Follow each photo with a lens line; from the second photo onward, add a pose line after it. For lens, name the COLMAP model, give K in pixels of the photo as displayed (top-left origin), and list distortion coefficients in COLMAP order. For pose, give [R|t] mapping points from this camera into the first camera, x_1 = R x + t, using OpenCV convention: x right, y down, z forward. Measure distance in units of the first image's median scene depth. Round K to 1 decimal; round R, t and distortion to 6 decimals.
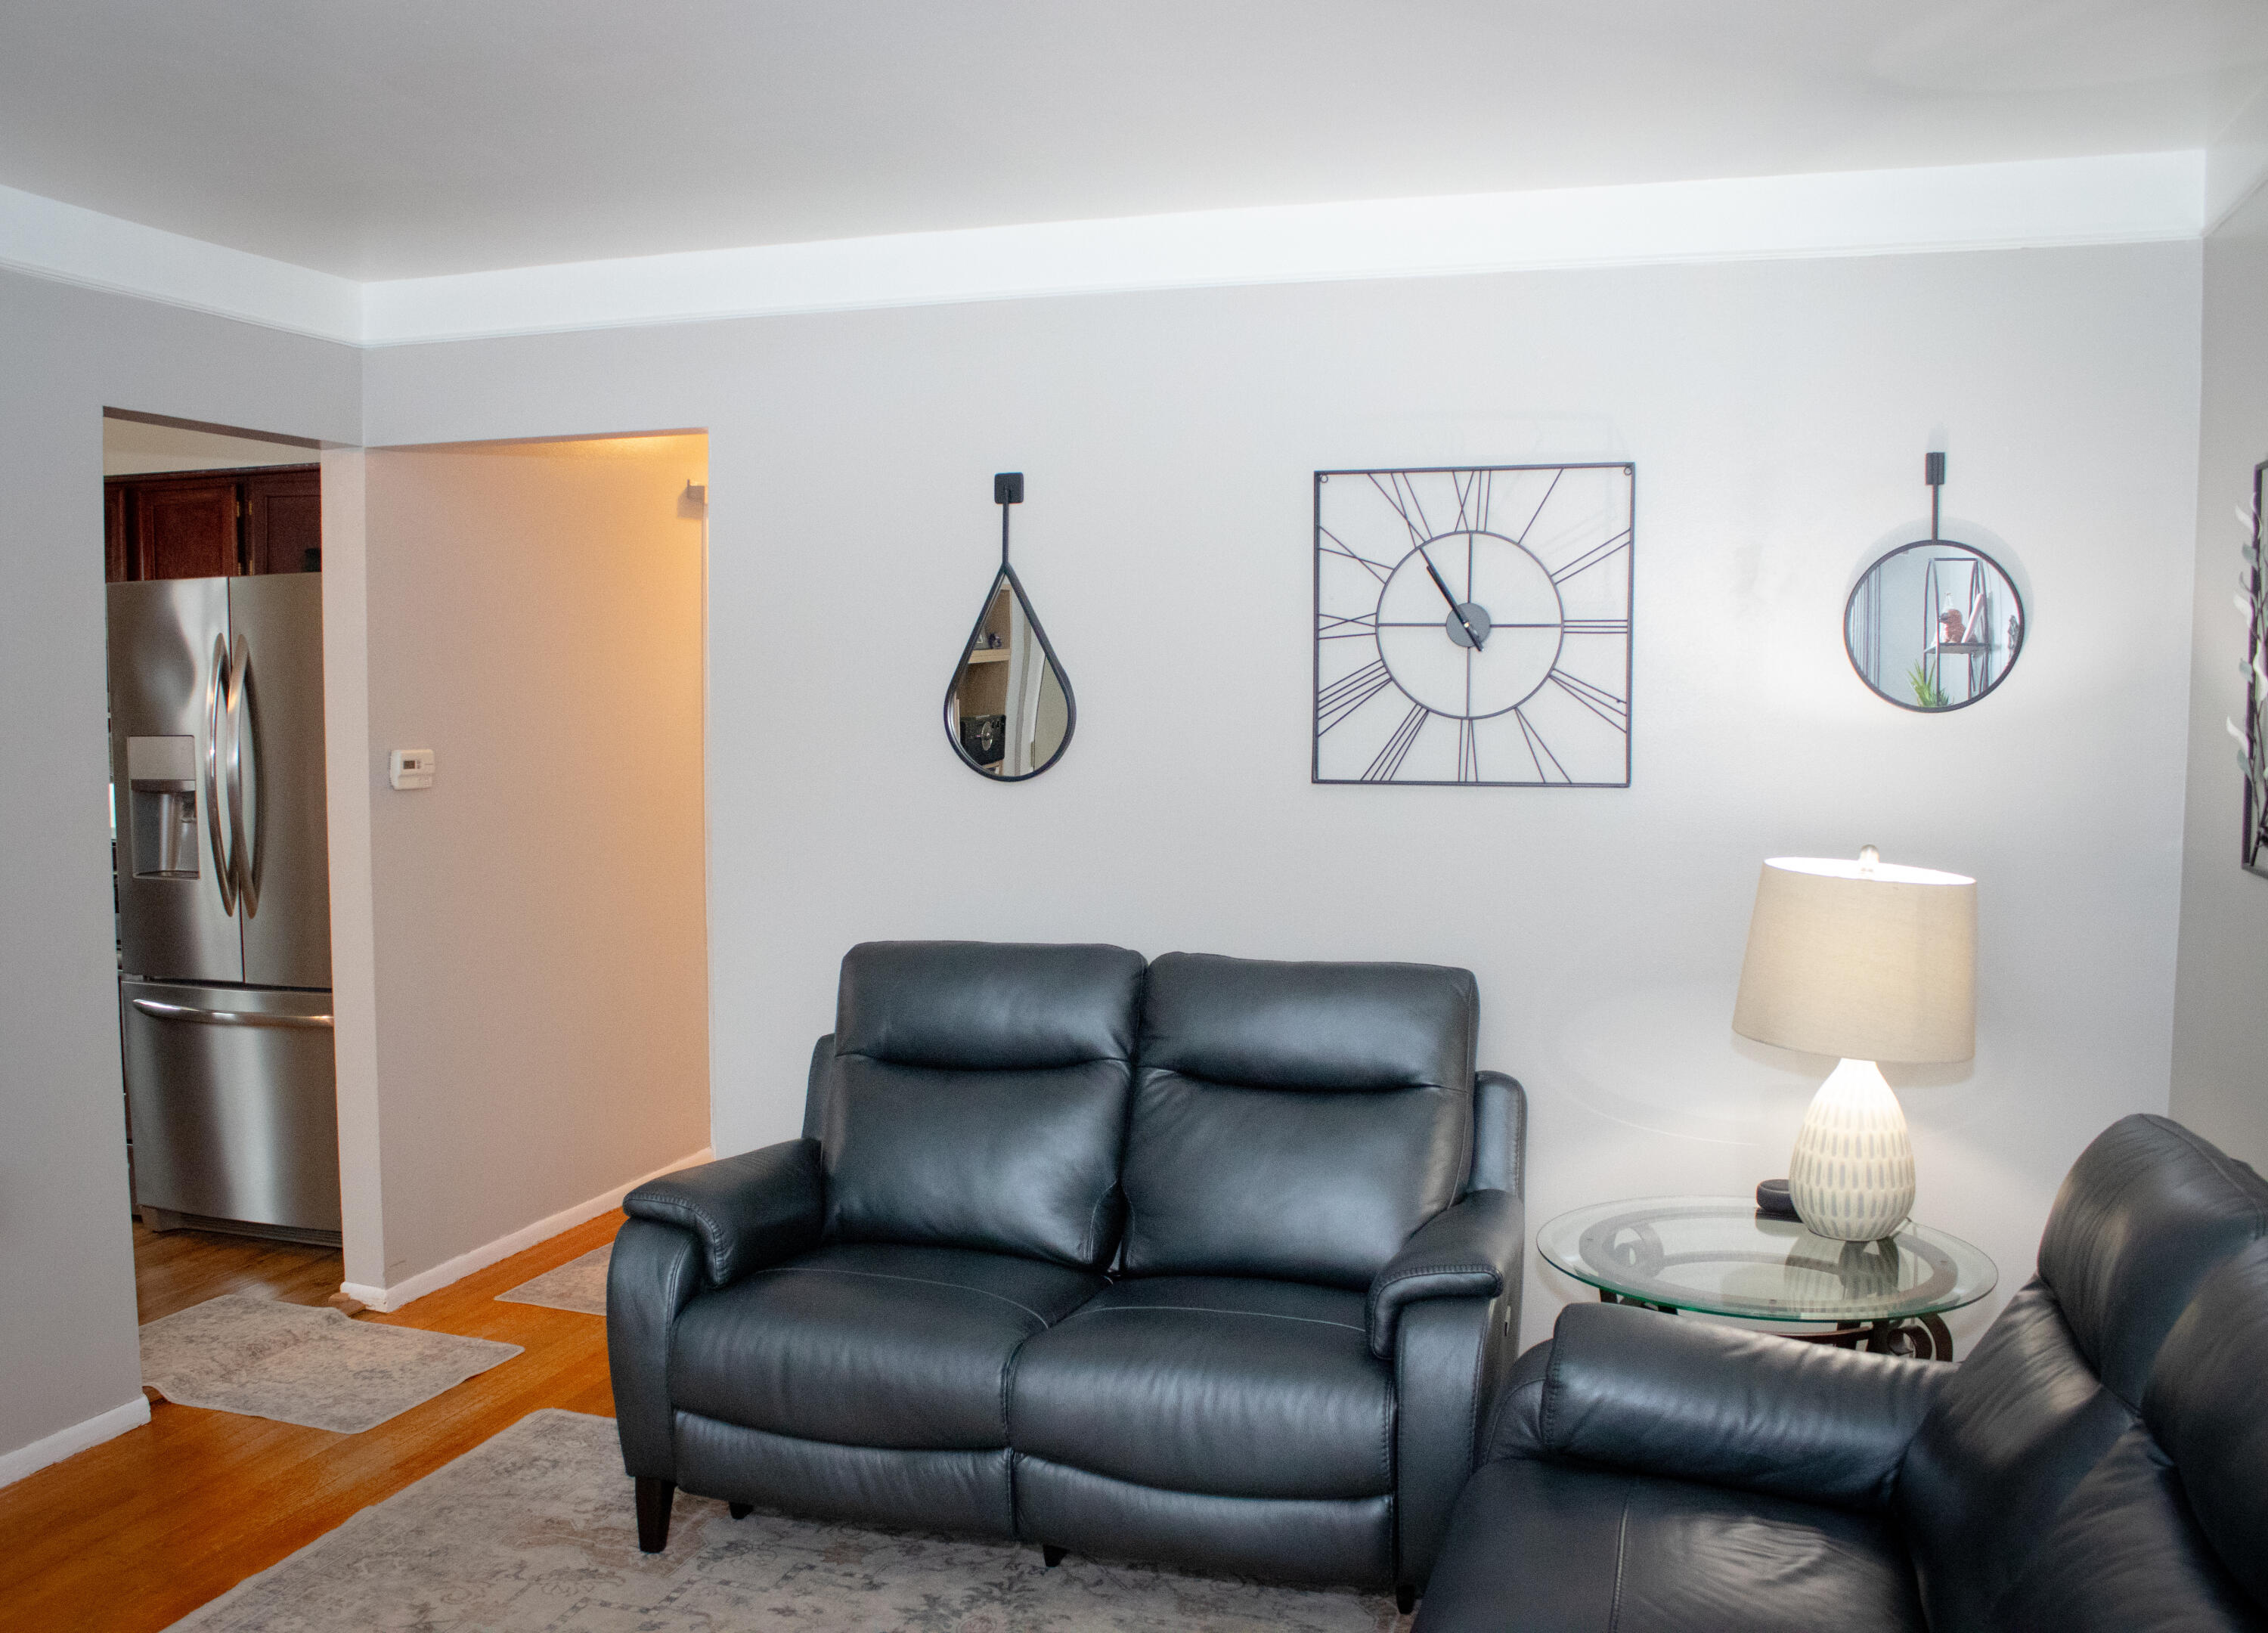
lens RADIAL K [[2040.0, 0, 1127.5], [0, 2040.0, 844.0], [0, 0, 1]] dist [-0.149802, 0.118320]
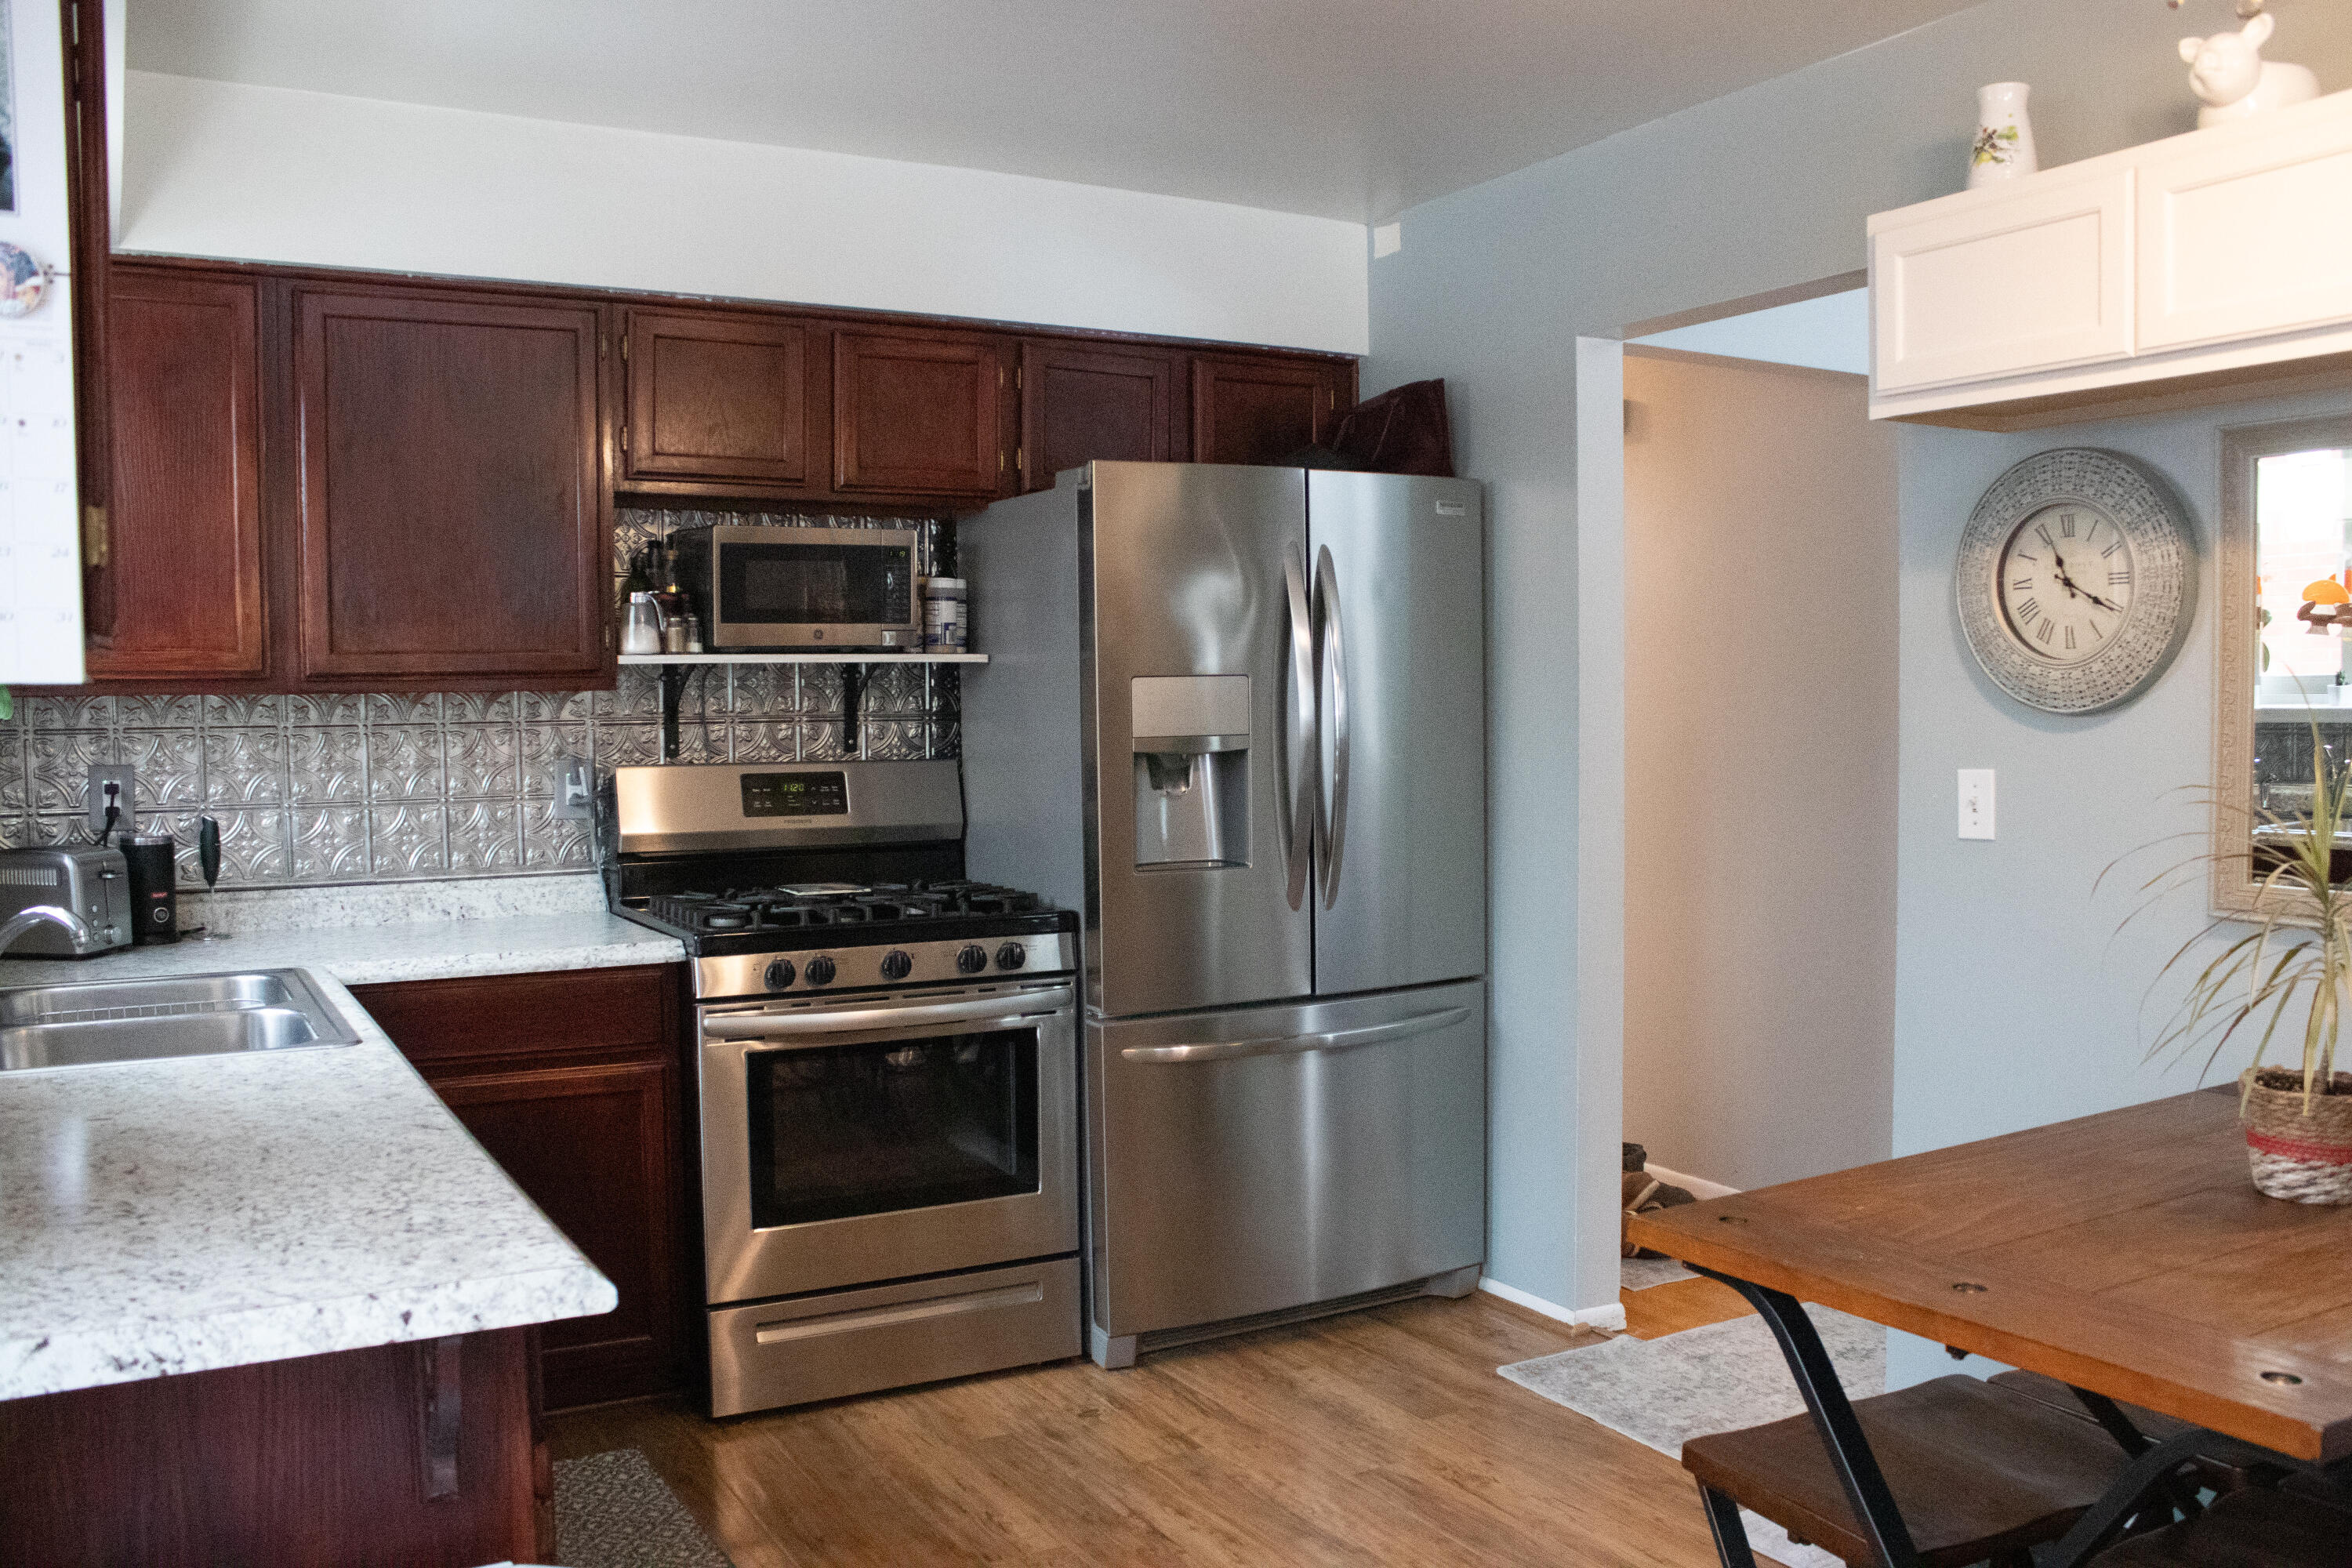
lens RADIAL K [[1954.4, 0, 1160.3], [0, 1954.4, 823.1], [0, 0, 1]] dist [-0.175372, 0.163437]
pose [[0.688371, -0.055190, 0.723256, -1.019522], [0.067757, 0.997634, 0.011638, -0.009375], [-0.722187, 0.040995, 0.690482, 0.510975]]
